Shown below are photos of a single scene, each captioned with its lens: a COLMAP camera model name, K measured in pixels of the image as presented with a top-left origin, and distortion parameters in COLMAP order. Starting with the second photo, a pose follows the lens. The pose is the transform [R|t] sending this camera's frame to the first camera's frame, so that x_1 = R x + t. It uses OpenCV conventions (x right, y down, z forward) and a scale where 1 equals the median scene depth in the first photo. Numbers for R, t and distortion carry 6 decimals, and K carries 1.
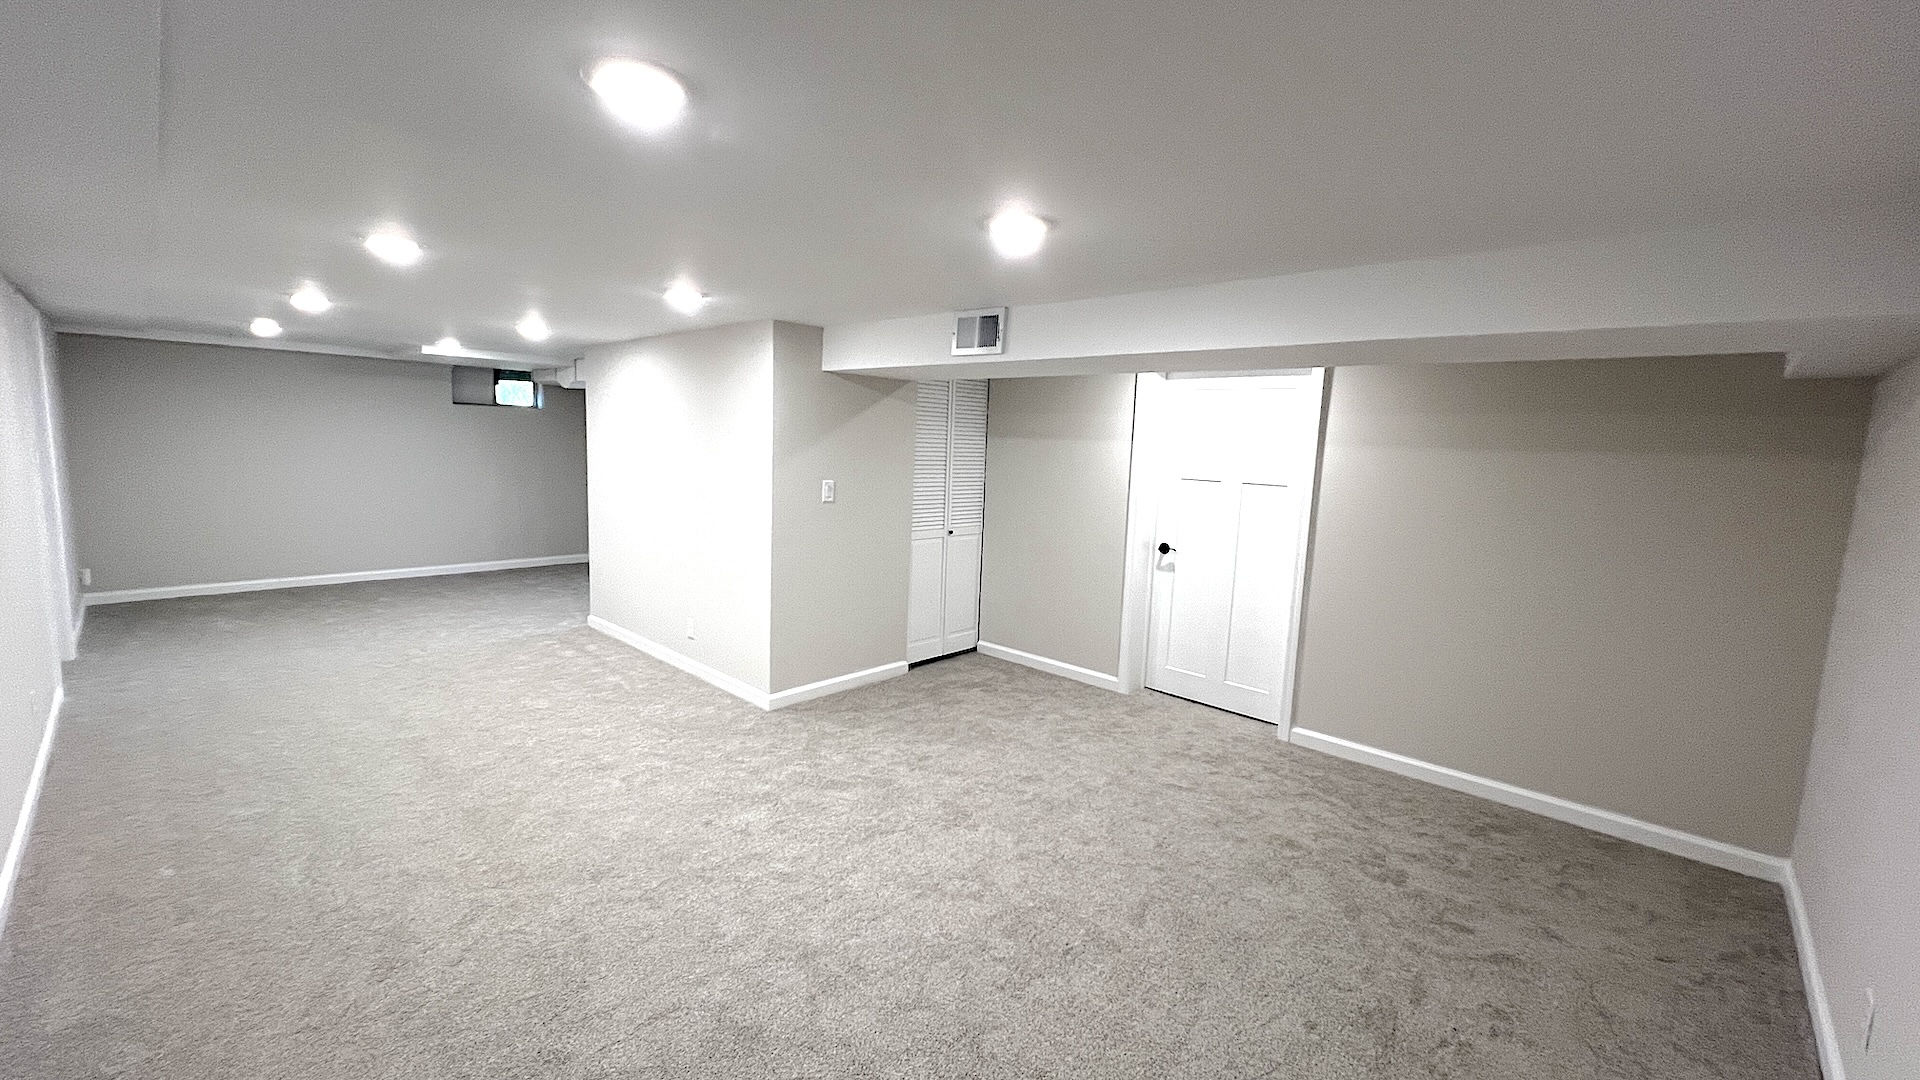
lens RADIAL K [[774.9, 0, 954.1], [0, 774.9, 534.6], [0, 0, 1]] dist [-0.002230, 0.000838]
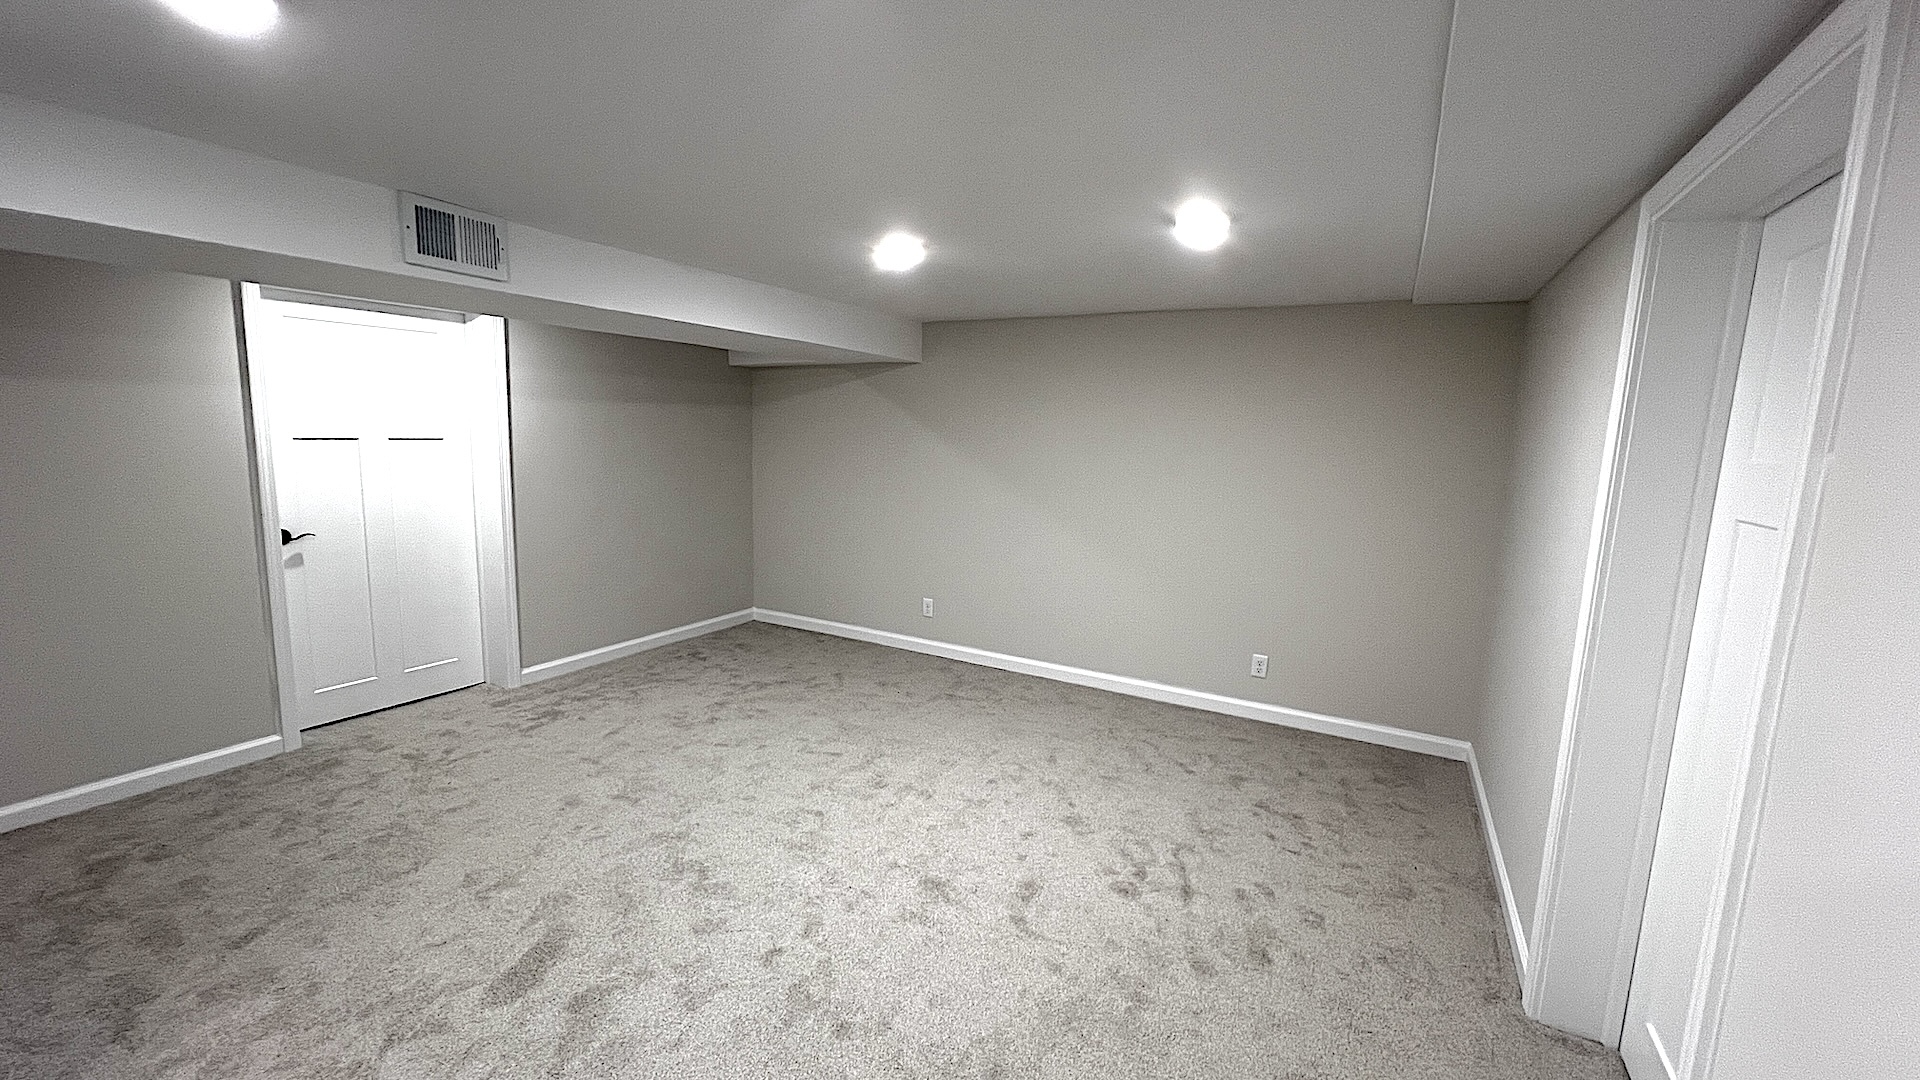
lens RADIAL K [[774.9, 0, 954.1], [0, 774.9, 534.6], [0, 0, 1]] dist [-0.002230, 0.000838]
pose [[-0.242592, -0.182375, 0.952832, -0.692253], [0.080555, 0.974992, 0.207126, -0.101480], [-0.966778, 0.127003, -0.221834, 0.684389]]
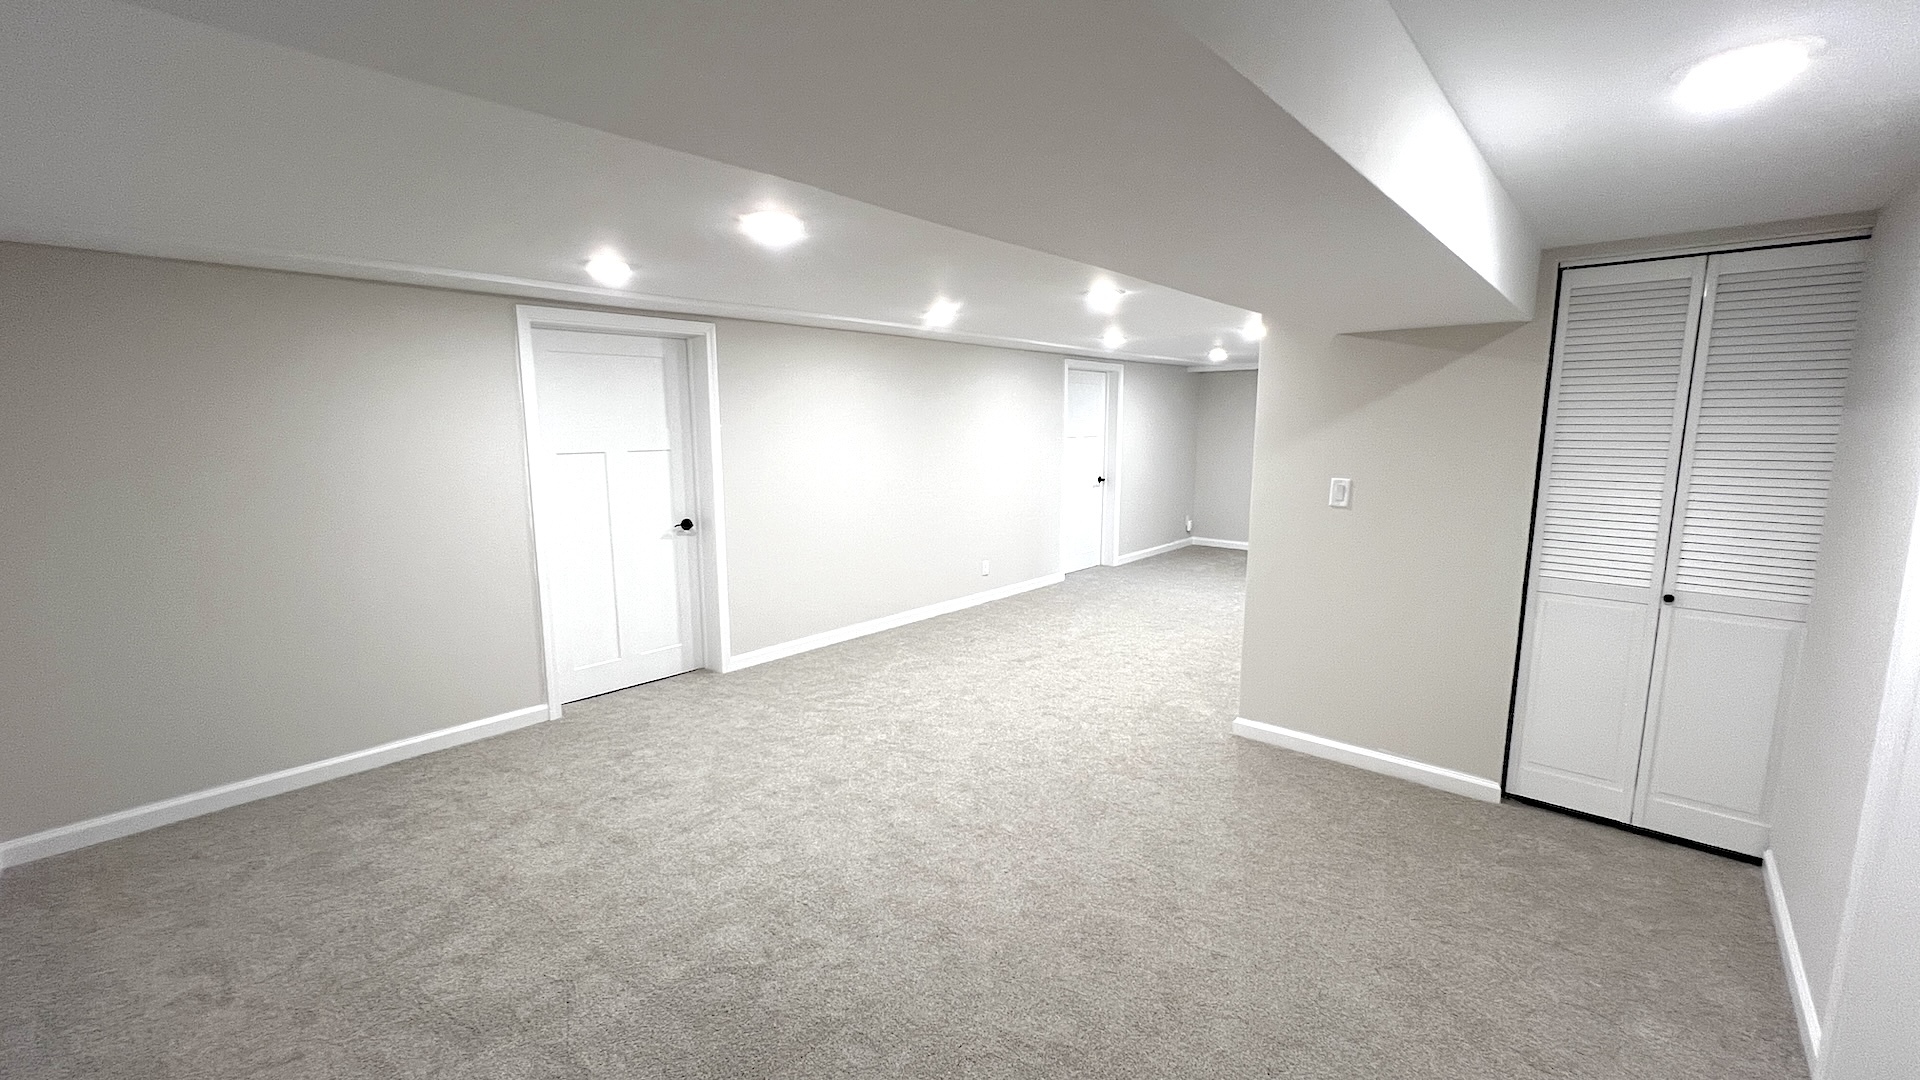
lens RADIAL K [[774.9, 0, 954.1], [0, 774.9, 534.6], [0, 0, 1]] dist [-0.002230, 0.000838]
pose [[0.042149, 0.112000, -0.992814, 0.659749], [-0.121512, 0.986895, 0.106173, -0.057174], [0.991695, 0.116164, 0.055206, 0.677306]]
